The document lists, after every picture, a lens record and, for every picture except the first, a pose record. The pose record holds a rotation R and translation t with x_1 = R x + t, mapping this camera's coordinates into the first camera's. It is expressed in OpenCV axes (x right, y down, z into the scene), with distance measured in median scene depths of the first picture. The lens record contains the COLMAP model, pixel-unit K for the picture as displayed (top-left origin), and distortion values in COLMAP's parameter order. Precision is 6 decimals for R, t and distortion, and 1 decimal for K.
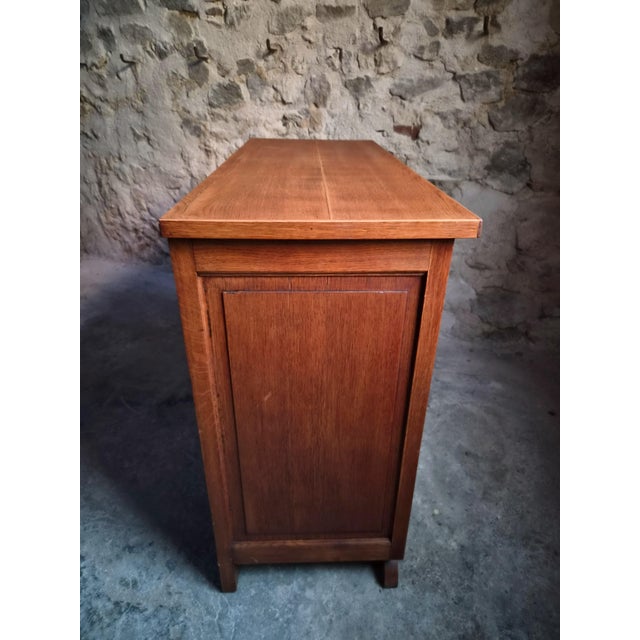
lens RADIAL K [[434.0, 0, 323.4], [0, 434.0, 326.7], [0, 0, 1]] dist [0.057637, -0.047864]
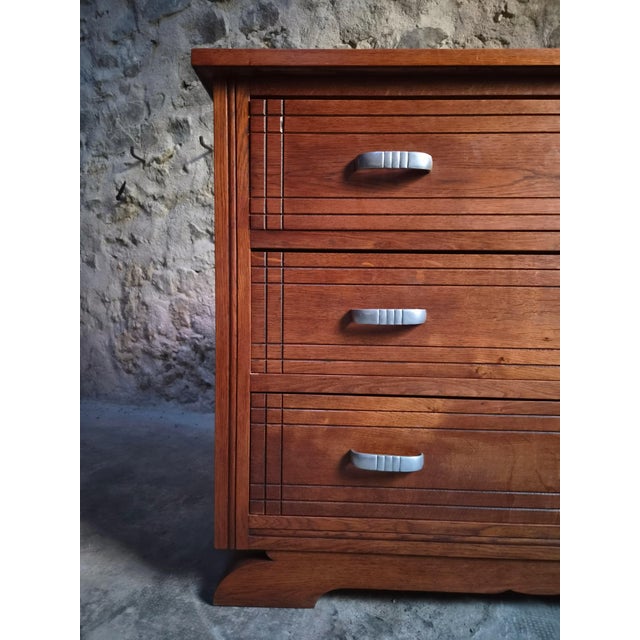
lens RADIAL K [[434.0, 0, 316.9], [0, 434.0, 322.4], [0, 0, 1]] dist [0.057637, -0.047864]
pose [[0.996017, 0.010842, 0.088507, -0.387930], [0.028150, 0.903588, -0.427477, 0.078518], [-0.084608, 0.428265, 0.899683, 0.481287]]
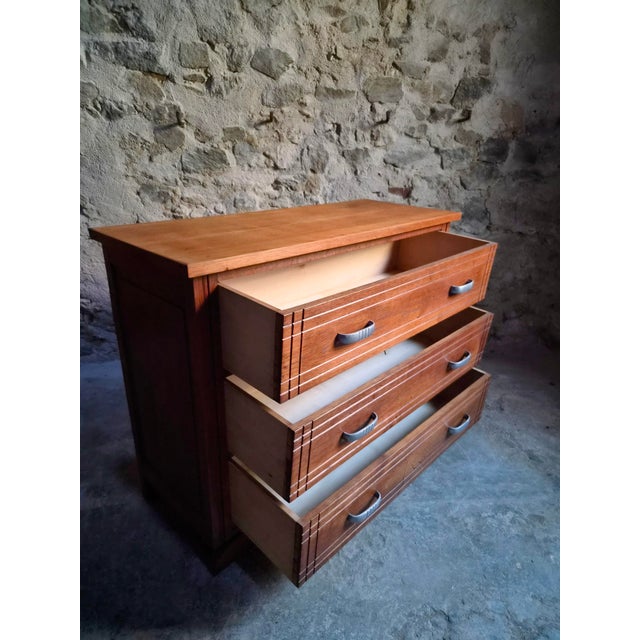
lens RADIAL K [[434.0, 0, 324.1], [0, 434.0, 326.1], [0, 0, 1]] dist [0.057637, -0.047864]
pose [[0.830757, -0.195772, 0.521071, -0.688604], [0.243766, 0.969528, -0.024379, -0.109357], [-0.500420, 0.147273, 0.853165, 0.133545]]
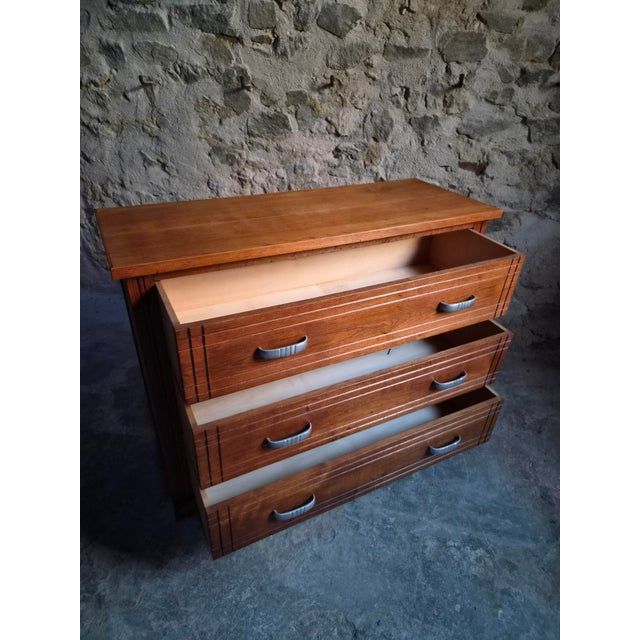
lens RADIAL K [[434.0, 0, 321.3], [0, 434.0, 320.5], [0, 0, 1]] dist [0.057637, -0.047864]
pose [[0.970502, -0.100843, 0.218992, -0.436038], [0.093780, 0.994688, 0.042440, -0.157970], [-0.222108, -0.020651, 0.974803, 0.041376]]
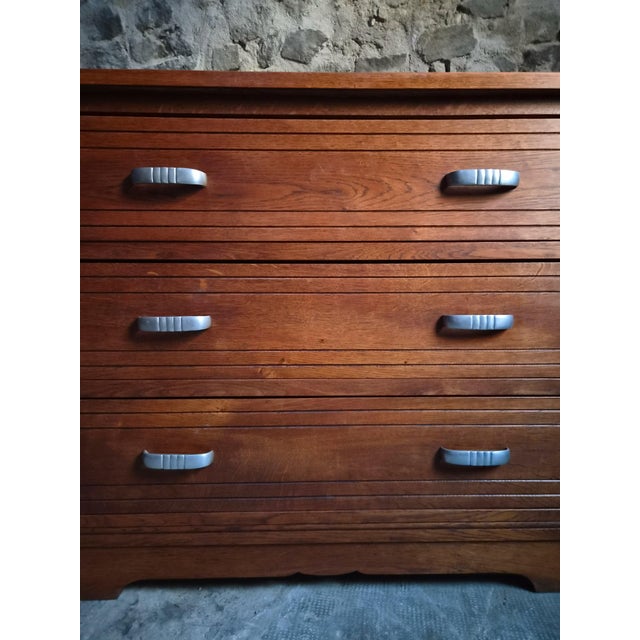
lens RADIAL K [[434.0, 0, 320.0], [0, 434.0, 319.4], [0, 0, 1]] dist [0.057637, -0.047864]
pose [[0.990460, -0.010708, 0.137386, -0.207922], [0.066471, 0.910446, -0.408252, 0.083148], [-0.120711, 0.413490, 0.902472, 0.433780]]
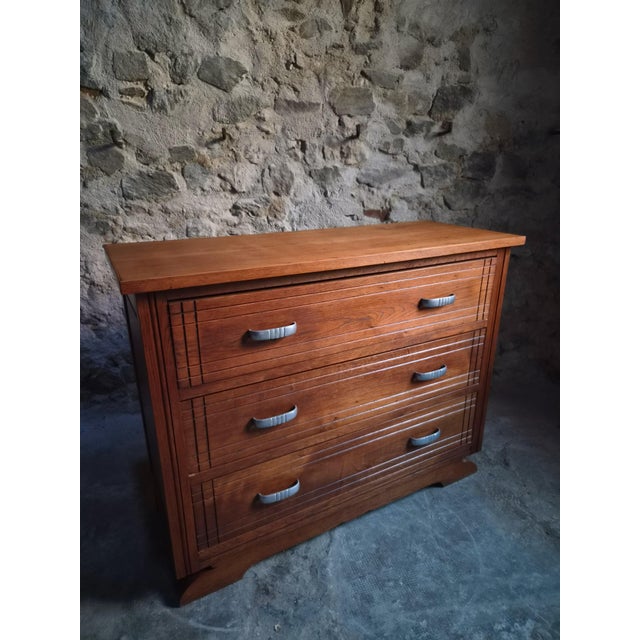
lens RADIAL K [[434.0, 0, 326.4], [0, 434.0, 318.5], [0, 0, 1]] dist [0.057637, -0.047864]
pose [[0.810721, -0.193664, 0.552472, -0.547962], [0.278399, 0.957701, -0.072822, -0.161071], [-0.515000, 0.212846, 0.830344, 0.239579]]
